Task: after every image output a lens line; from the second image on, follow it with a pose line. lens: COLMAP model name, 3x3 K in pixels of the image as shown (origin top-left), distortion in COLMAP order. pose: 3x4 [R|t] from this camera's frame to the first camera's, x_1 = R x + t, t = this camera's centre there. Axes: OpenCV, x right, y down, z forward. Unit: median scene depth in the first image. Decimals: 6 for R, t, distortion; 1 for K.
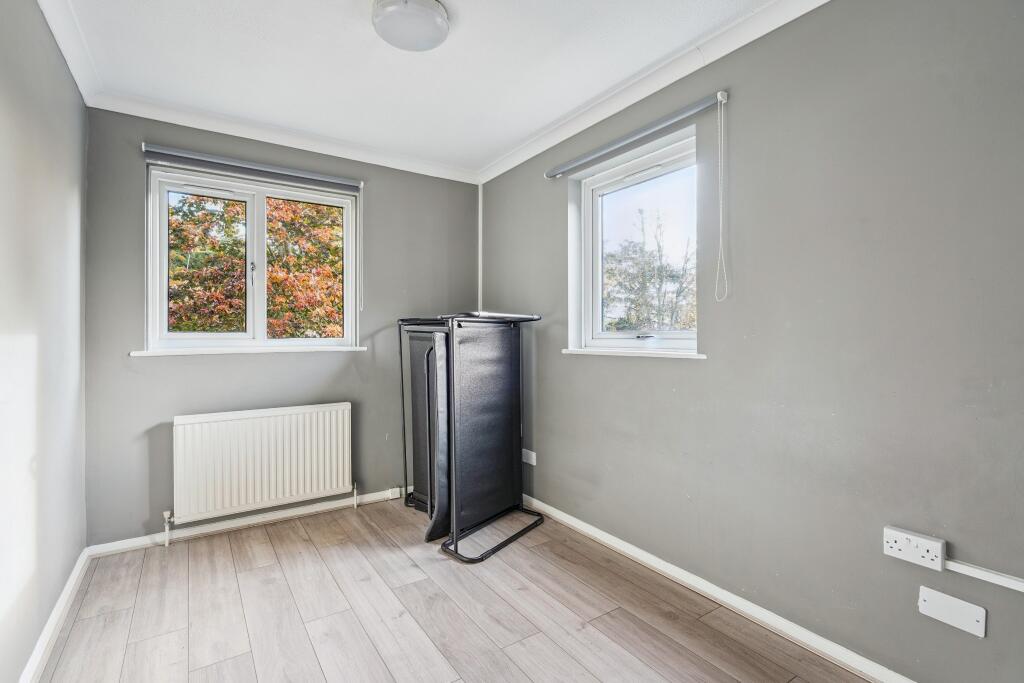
lens RADIAL K [[471.3, 0, 506.3], [0, 471.3, 337.6], [0, 0, 1]] dist [-0.000529, 0.000185]
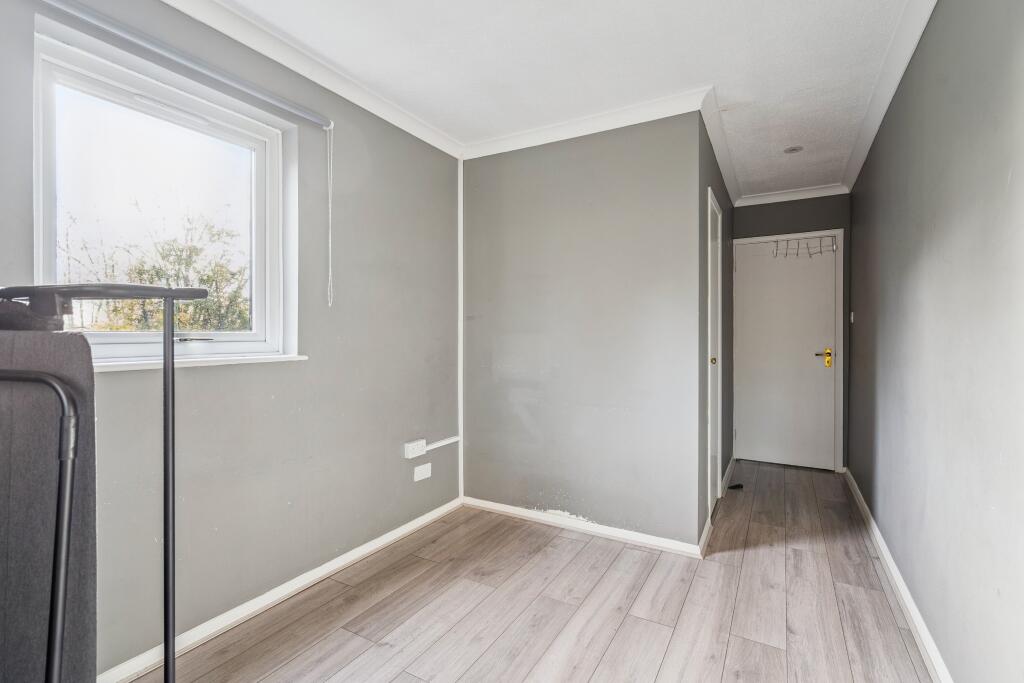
lens RADIAL K [[471.3, 0, 506.3], [0, 471.3, 337.6], [0, 0, 1]] dist [-0.000529, 0.000185]
pose [[-0.429912, -0.006814, 0.902845, -0.756566], [0.005447, 0.999934, 0.010140, -0.012460], [-0.902855, 0.009277, -0.429846, 1.124808]]
